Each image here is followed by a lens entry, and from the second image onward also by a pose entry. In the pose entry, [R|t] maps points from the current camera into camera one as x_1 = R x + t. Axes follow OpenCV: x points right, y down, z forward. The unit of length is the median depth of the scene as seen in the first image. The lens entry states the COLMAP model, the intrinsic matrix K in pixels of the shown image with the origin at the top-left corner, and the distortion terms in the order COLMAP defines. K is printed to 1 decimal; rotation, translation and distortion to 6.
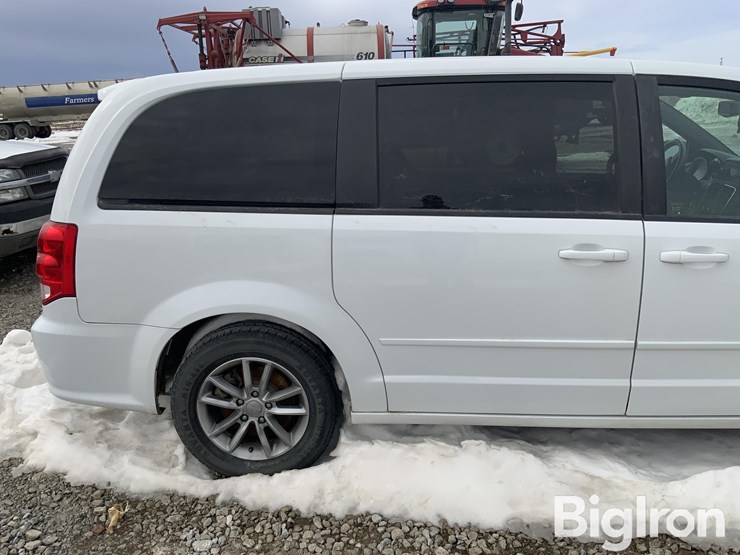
lens RADIAL K [[615.5, 0, 372.3], [0, 615.5, 279.1], [0, 0, 1]] dist [0.055950, -0.084967]
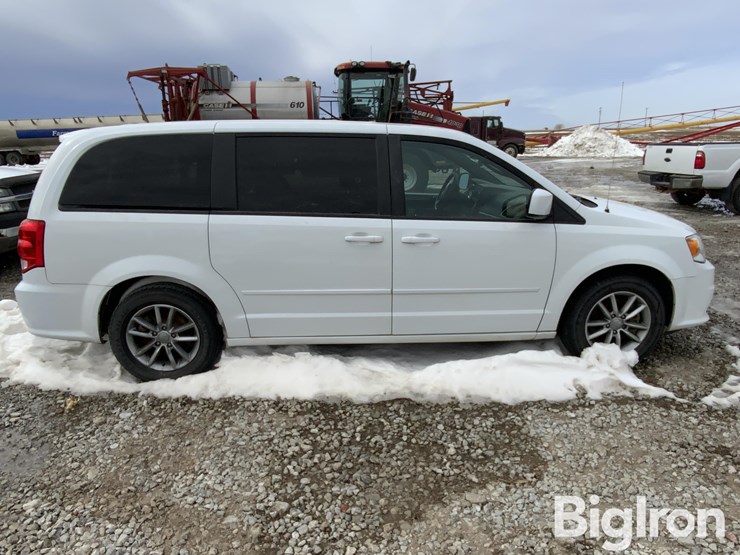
lens RADIAL K [[509.7, 0, 377.6], [0, 509.7, 277.4], [0, 0, 1]] dist [0.031853, -0.033480]
pose [[0.994714, -0.010811, 0.102113, 0.223334], [0.012199, 0.999841, -0.012975, 0.079314], [-0.101957, 0.014152, 0.994688, -0.370782]]
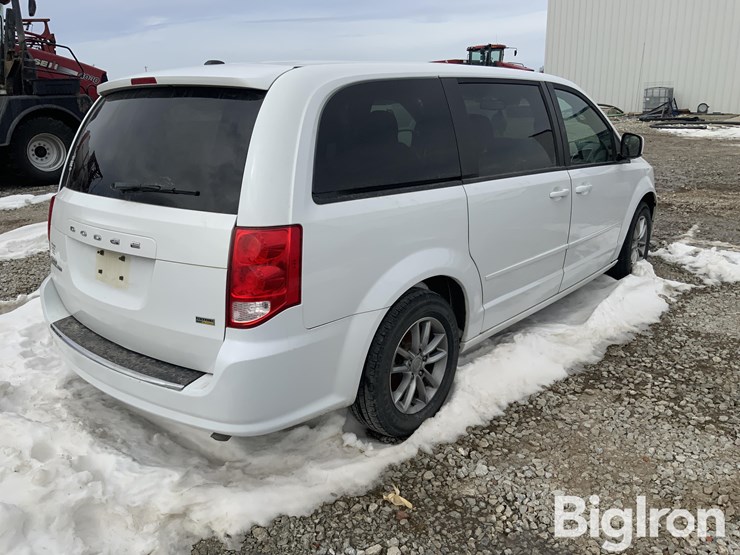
lens RADIAL K [[615.5, 0, 371.4], [0, 615.5, 279.6], [0, 0, 1]] dist [0.055950, -0.084967]
pose [[0.608065, -0.208331, 0.766065, -1.086340], [0.214646, 0.972158, 0.094003, -0.068694], [-0.764319, 0.107273, 0.635853, 0.331015]]
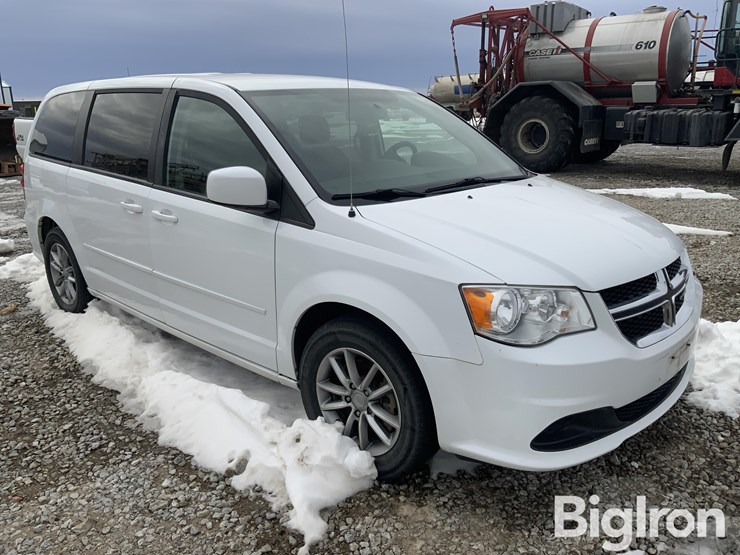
lens RADIAL K [[615.5, 0, 372.8], [0, 615.5, 273.0], [0, 0, 1]] dist [0.055950, -0.084967]
pose [[0.766711, 0.191249, -0.612845, 1.597128], [-0.184507, 0.979967, 0.074985, -0.090478], [0.614908, 0.055582, 0.786638, 0.149677]]
